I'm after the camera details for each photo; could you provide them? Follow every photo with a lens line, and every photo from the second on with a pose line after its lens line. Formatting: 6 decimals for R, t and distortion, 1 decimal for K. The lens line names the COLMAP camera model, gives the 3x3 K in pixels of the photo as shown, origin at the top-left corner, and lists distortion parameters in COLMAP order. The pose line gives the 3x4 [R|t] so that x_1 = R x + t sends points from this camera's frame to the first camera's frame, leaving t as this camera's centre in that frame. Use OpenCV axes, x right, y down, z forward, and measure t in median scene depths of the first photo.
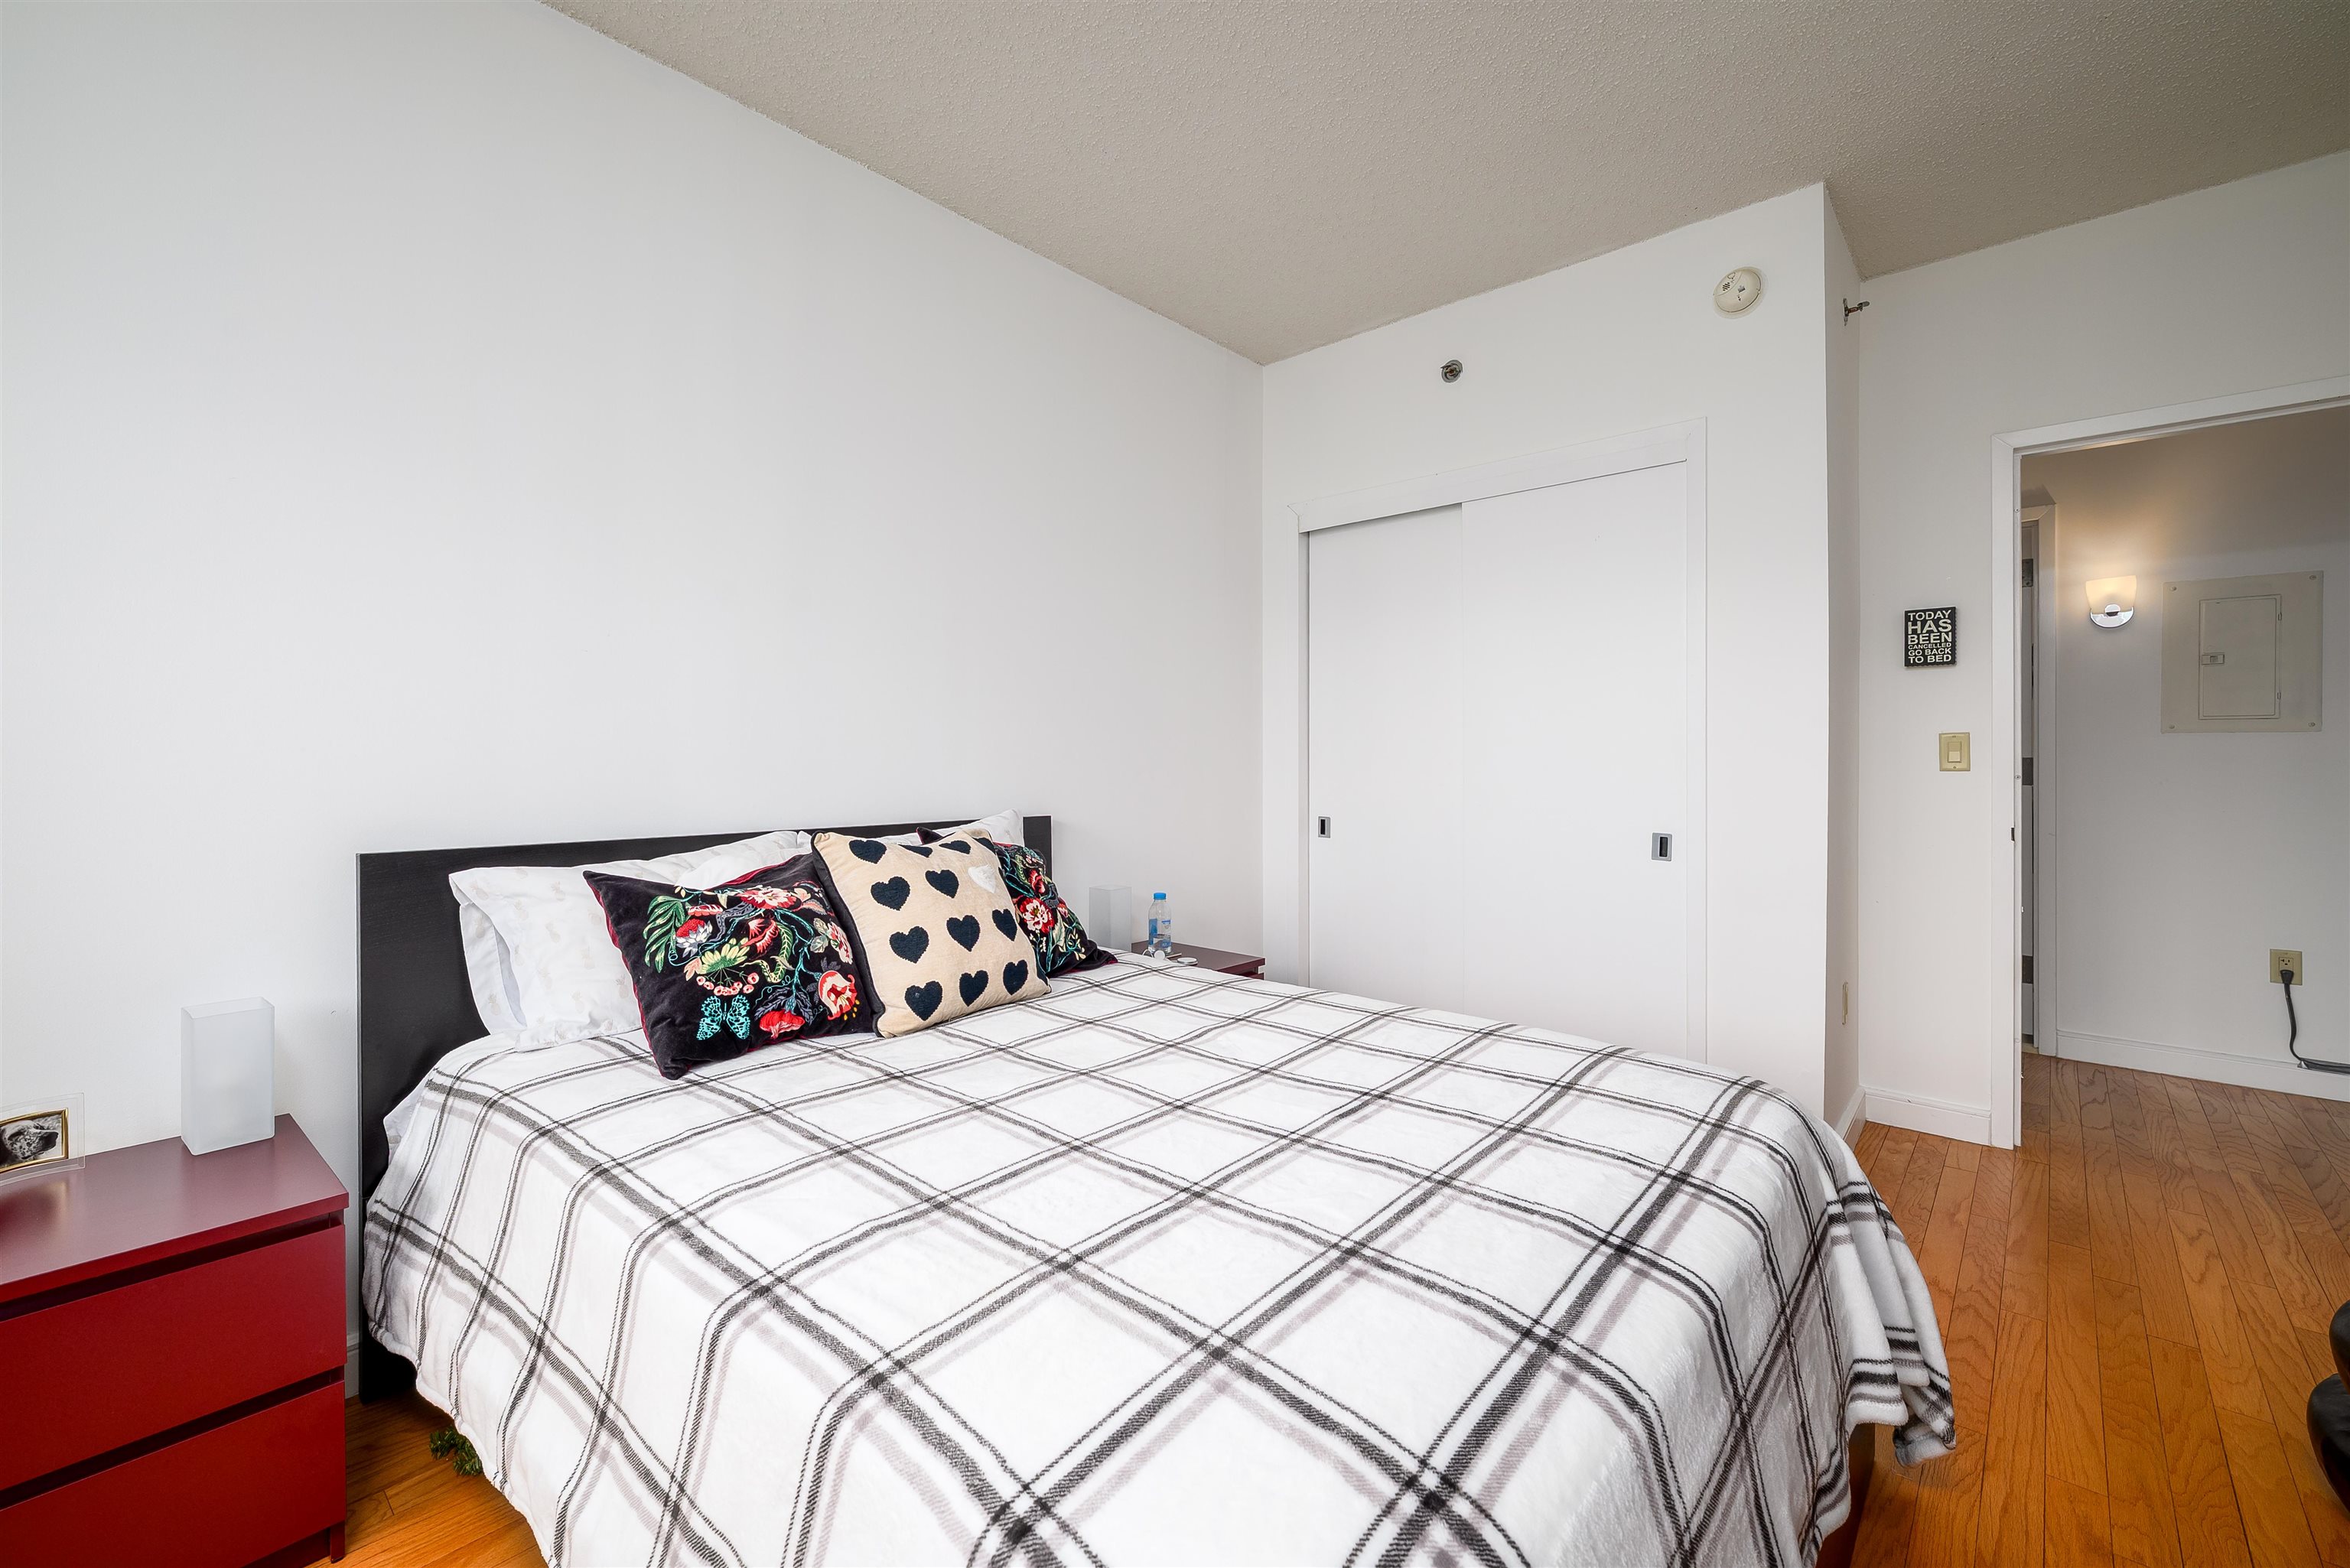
lens RADIAL K [[966.1, 0, 1160.6], [0, 966.1, 773.0], [0, 0, 1]] dist [0.000020, -0.000018]
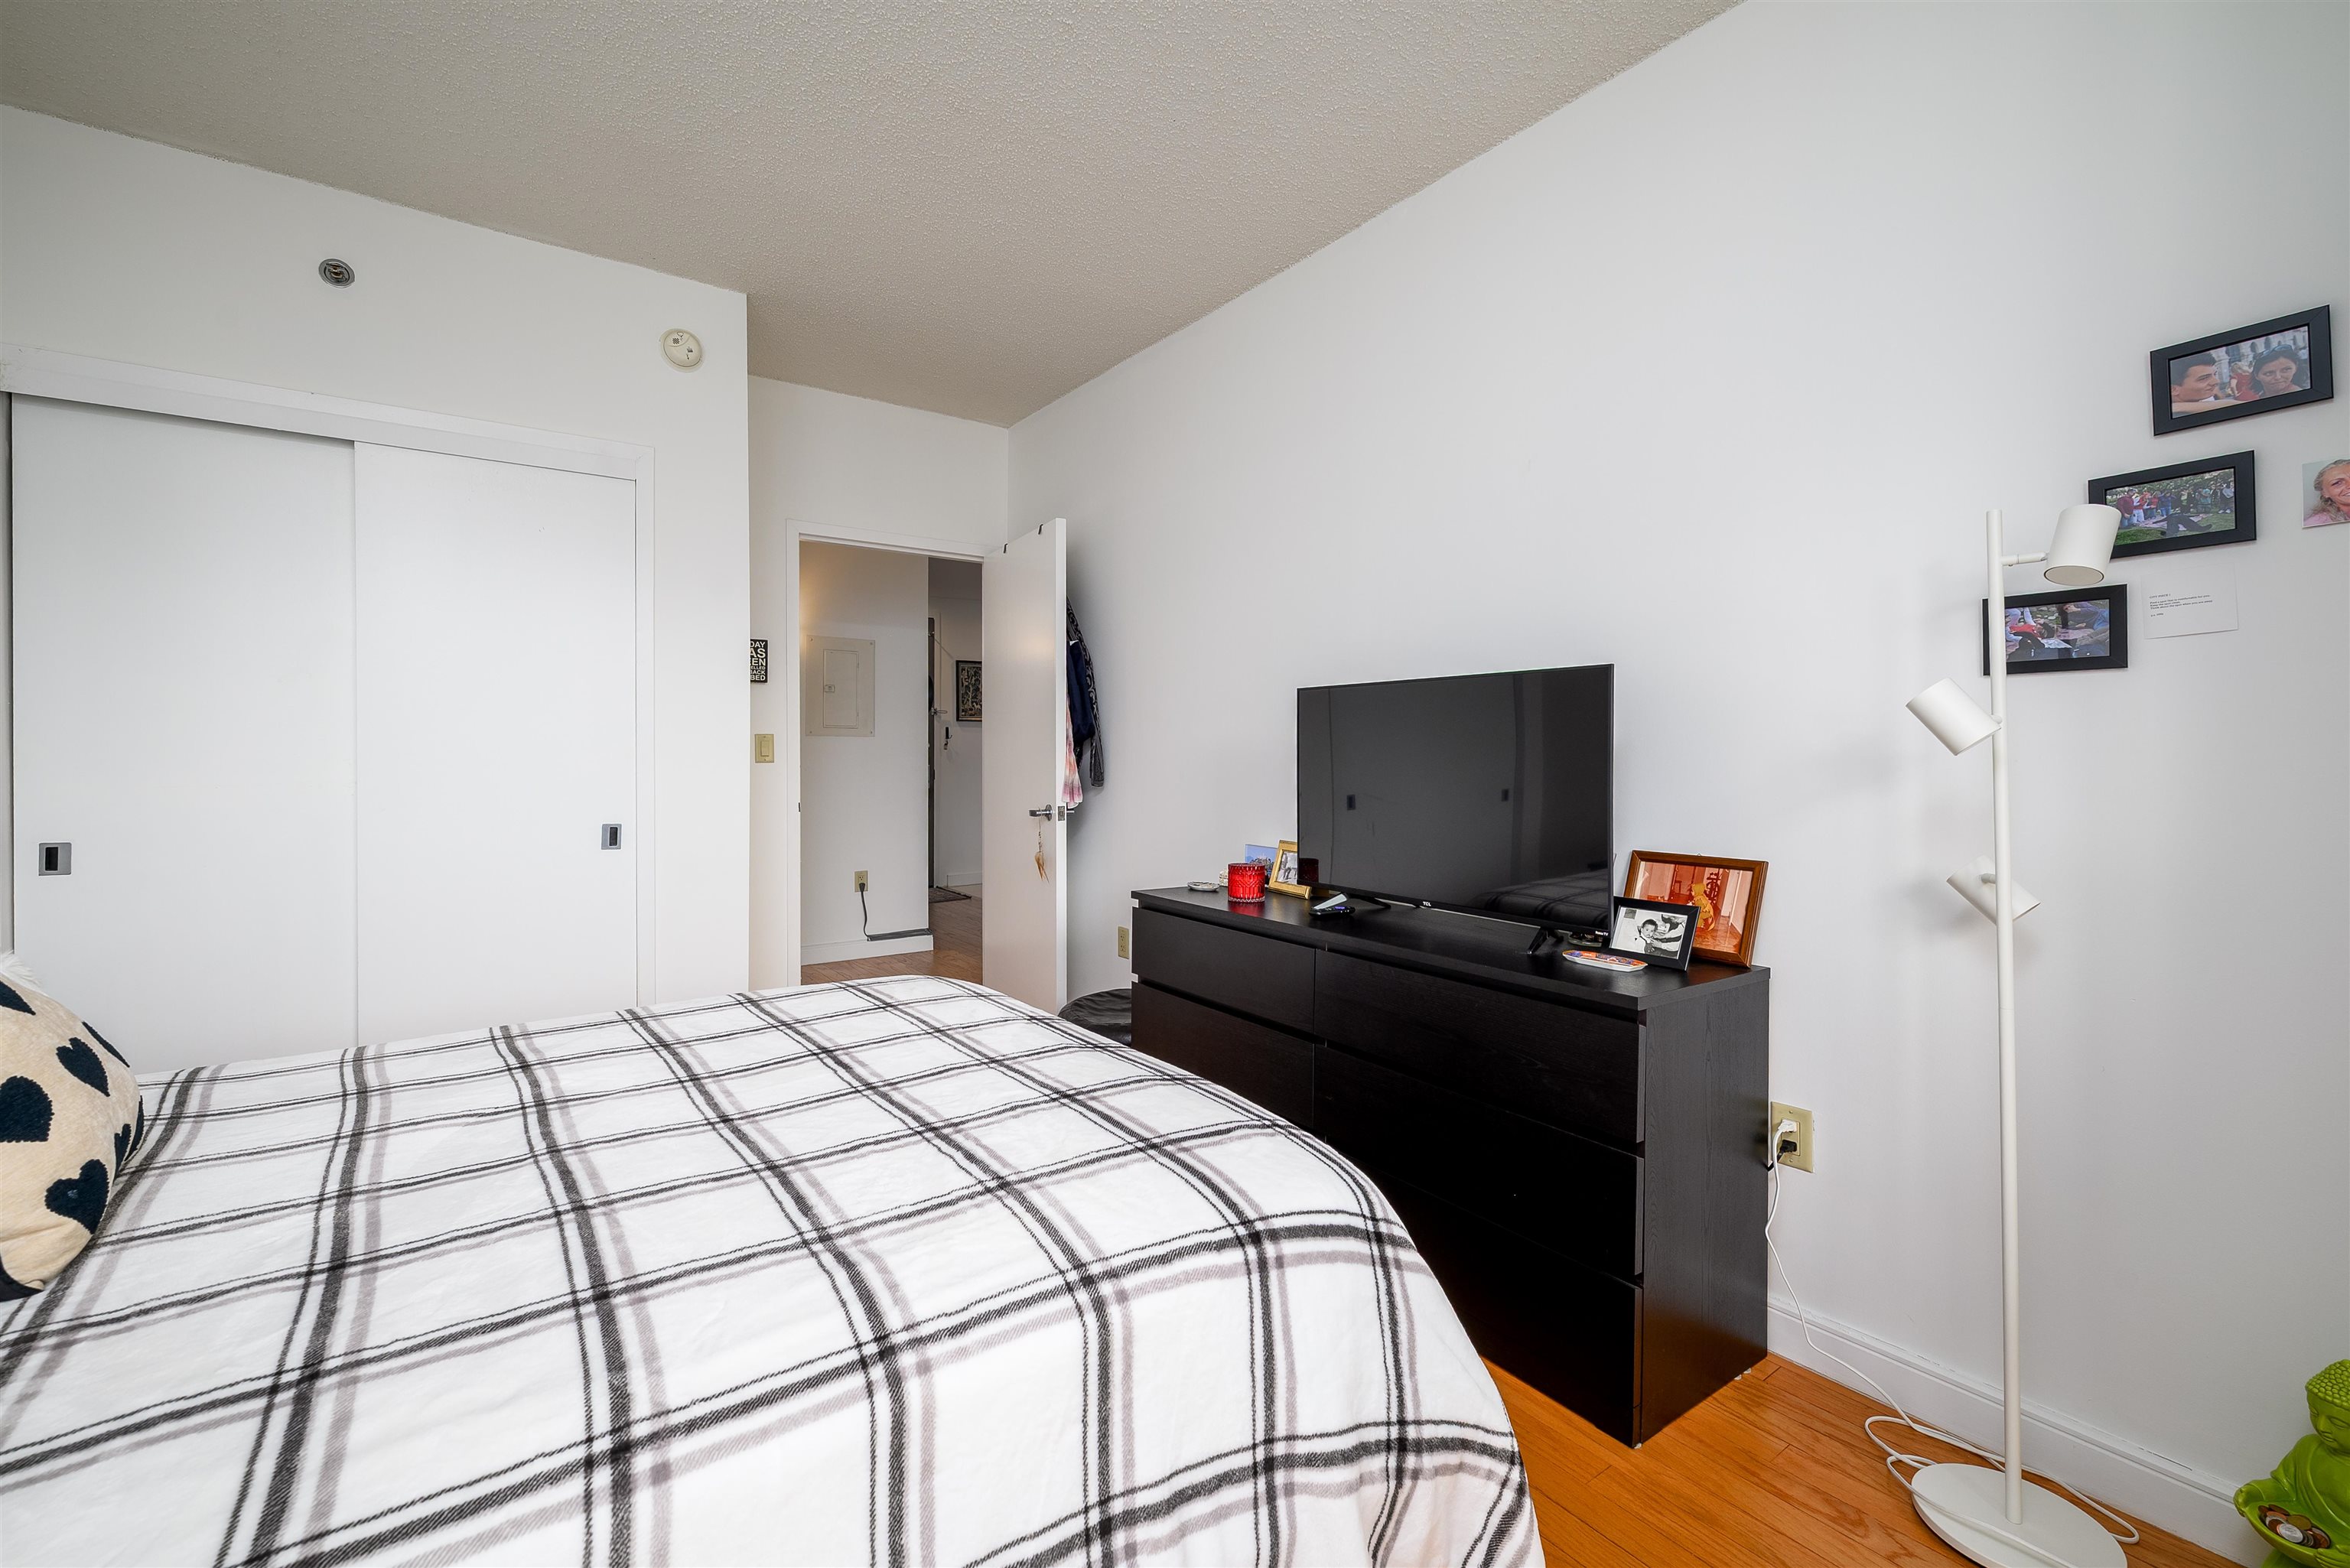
lens RADIAL K [[966.1, 0, 1160.6], [0, 966.1, 773.0], [0, 0, 1]] dist [0.000020, -0.000018]
pose [[0.232096, -0.020247, 0.972482, -0.782846], [0.013653, 0.999753, 0.017556, -0.008136], [-0.972597, 0.009202, 0.232315, 0.349434]]
